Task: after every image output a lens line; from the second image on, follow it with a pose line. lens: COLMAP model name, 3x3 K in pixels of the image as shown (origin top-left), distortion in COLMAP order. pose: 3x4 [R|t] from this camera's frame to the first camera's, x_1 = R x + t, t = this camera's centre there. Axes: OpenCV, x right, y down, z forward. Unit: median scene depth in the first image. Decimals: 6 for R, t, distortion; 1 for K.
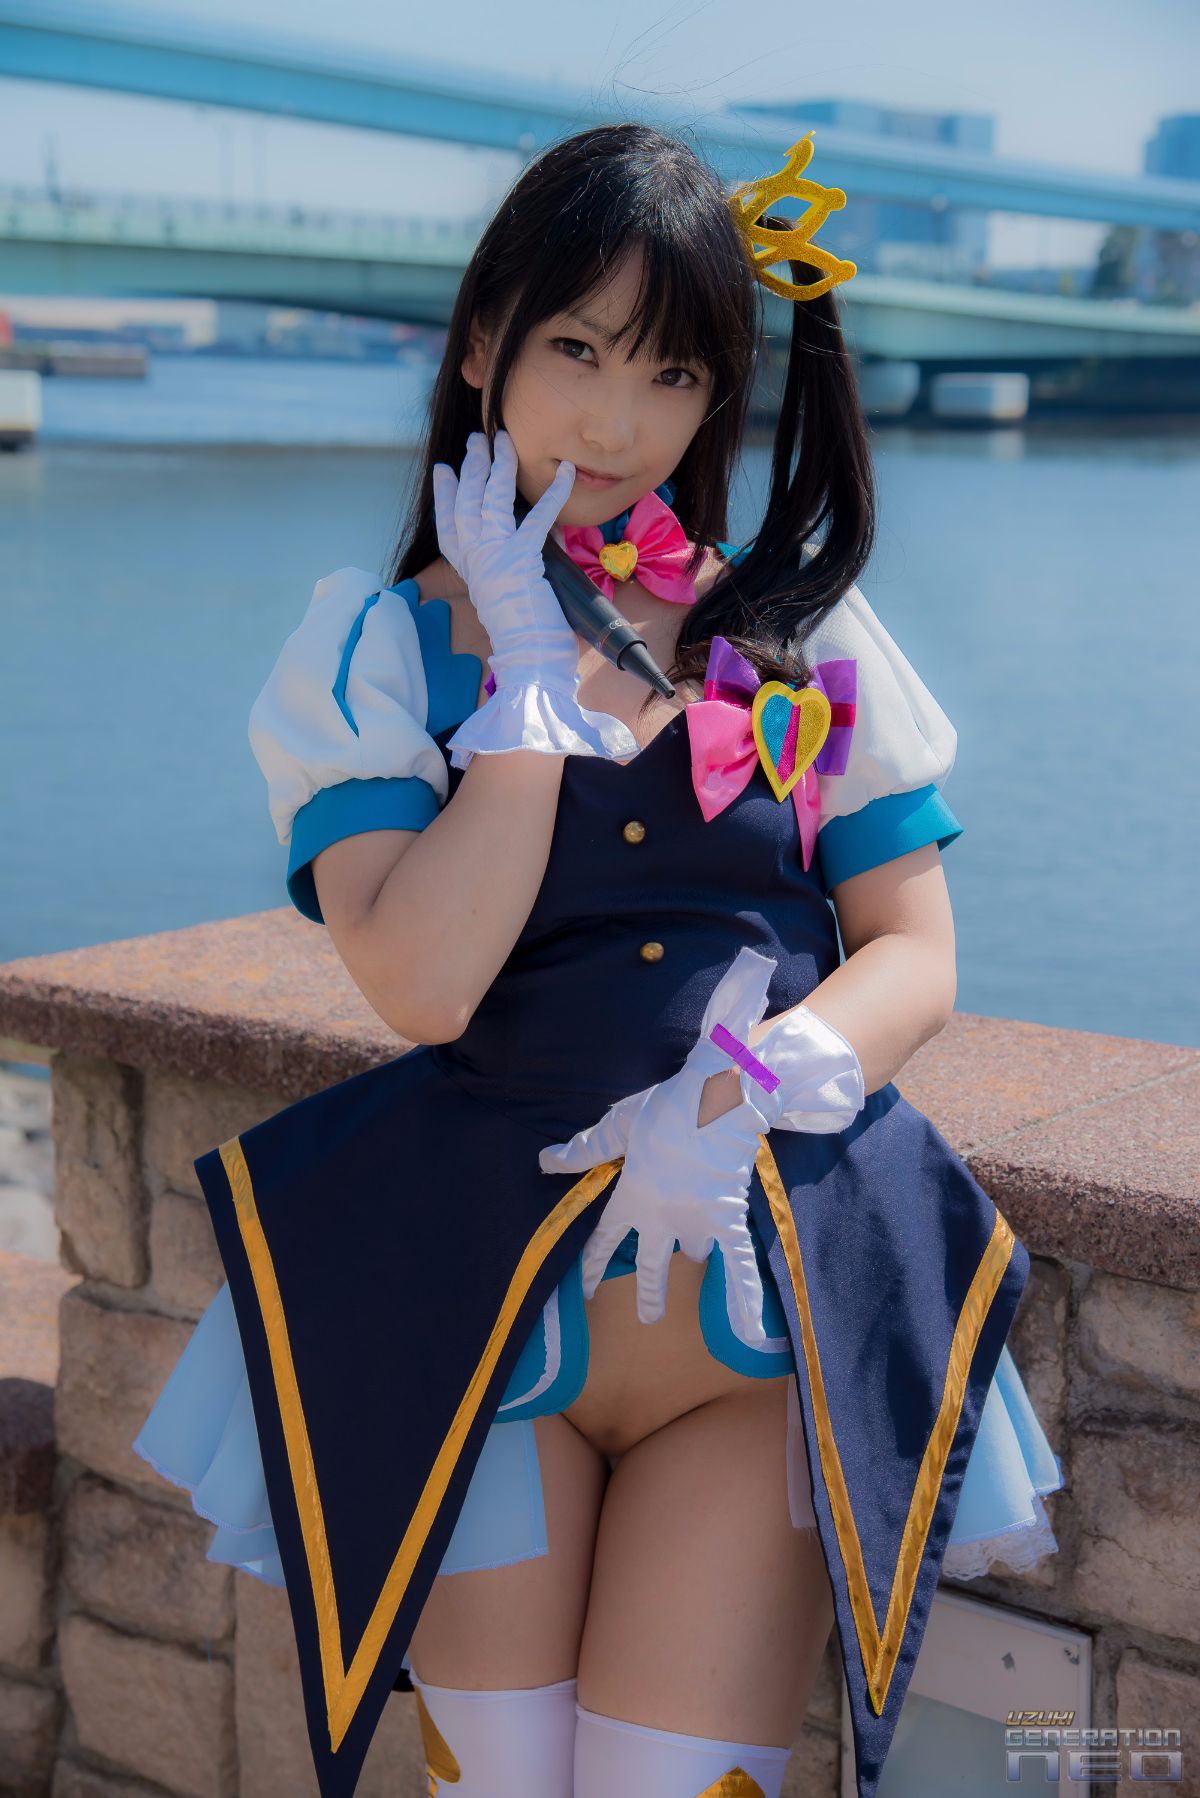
lens RADIAL K [[3105.8, 0, 595.9], [0, 3105.8, 874.8], [0, 0, 1]] dist [0.340780, 0.000000]
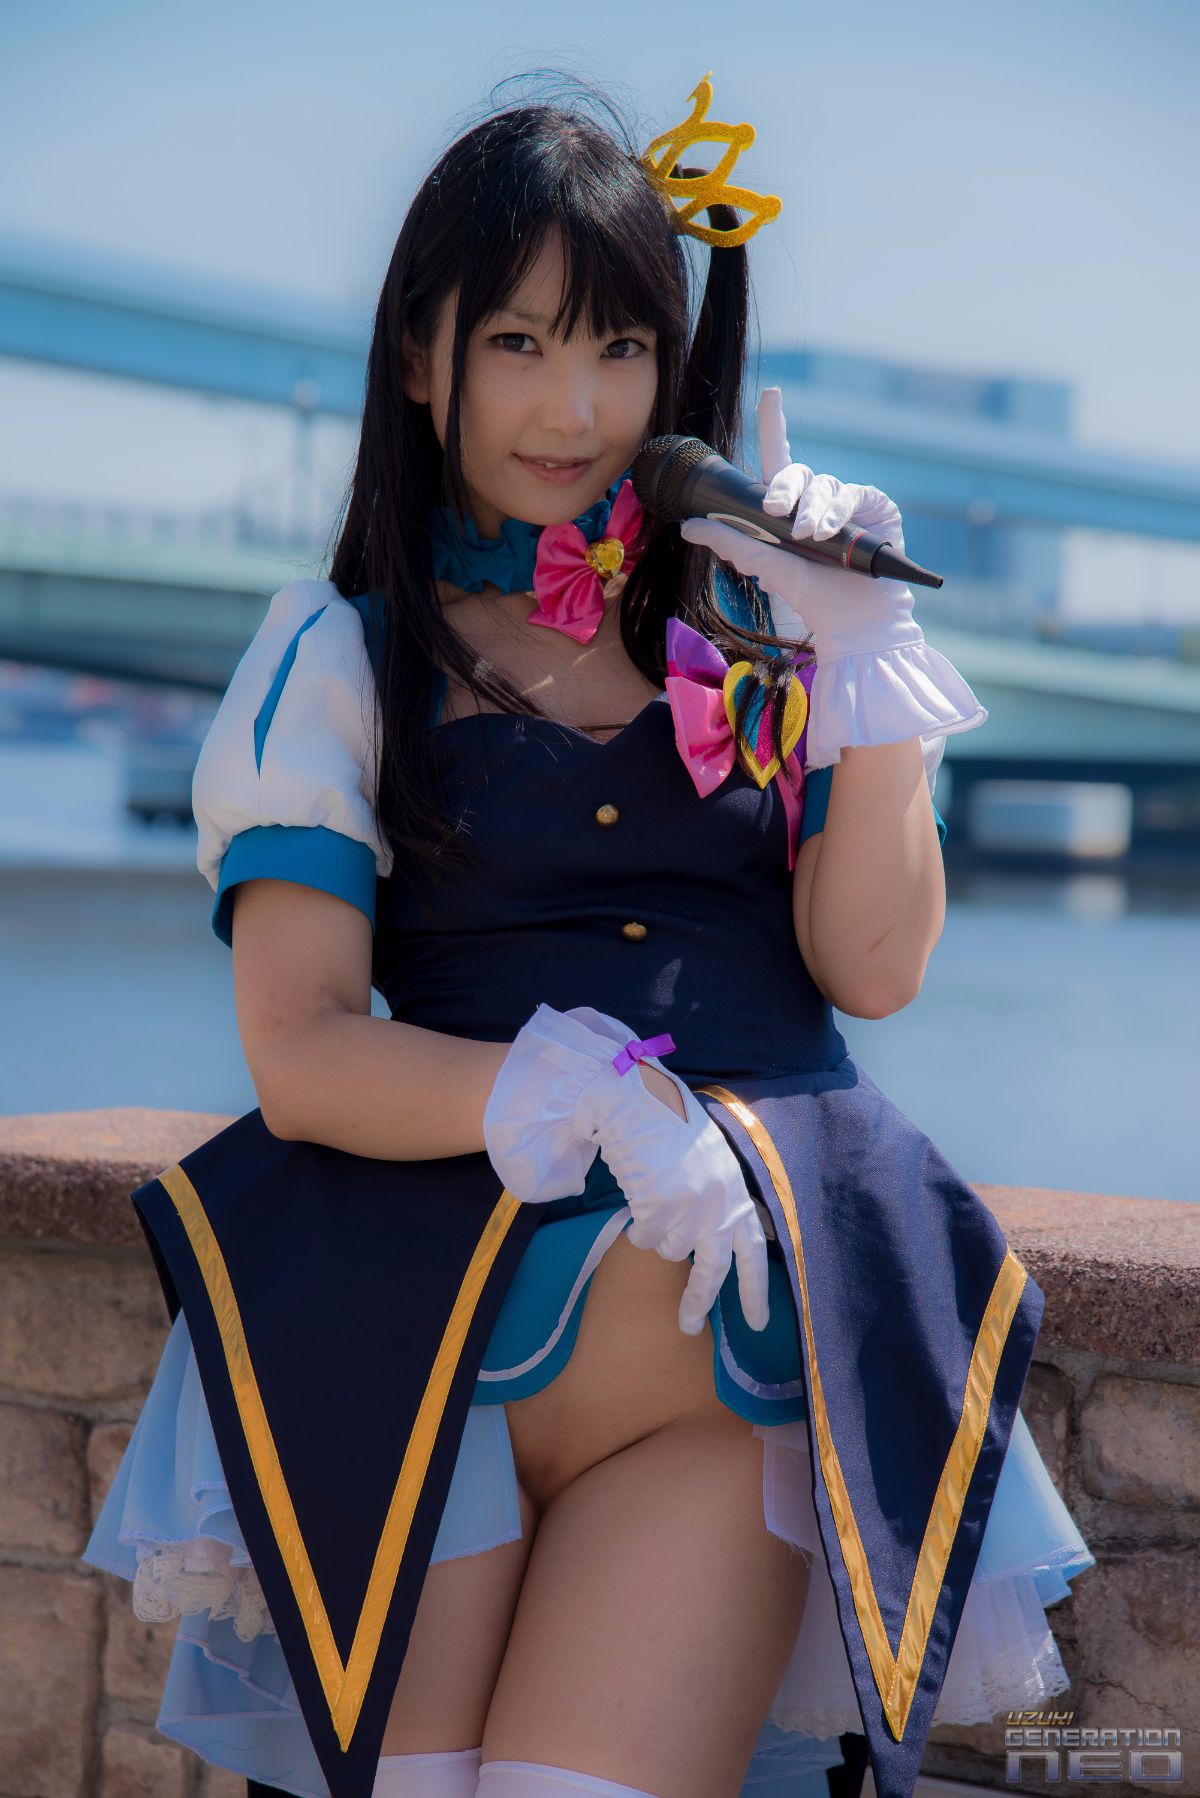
lens RADIAL K [[5286.4, 0, 658.2], [0, 5286.4, 893.6], [0, 0, 1]] dist [1.048145, 0.000000]
pose [[0.998747, 0.020901, 0.045470, -0.038046], [-0.014325, 0.989989, -0.140413, 0.205909], [-0.047949, 0.139586, 0.989048, -0.516059]]
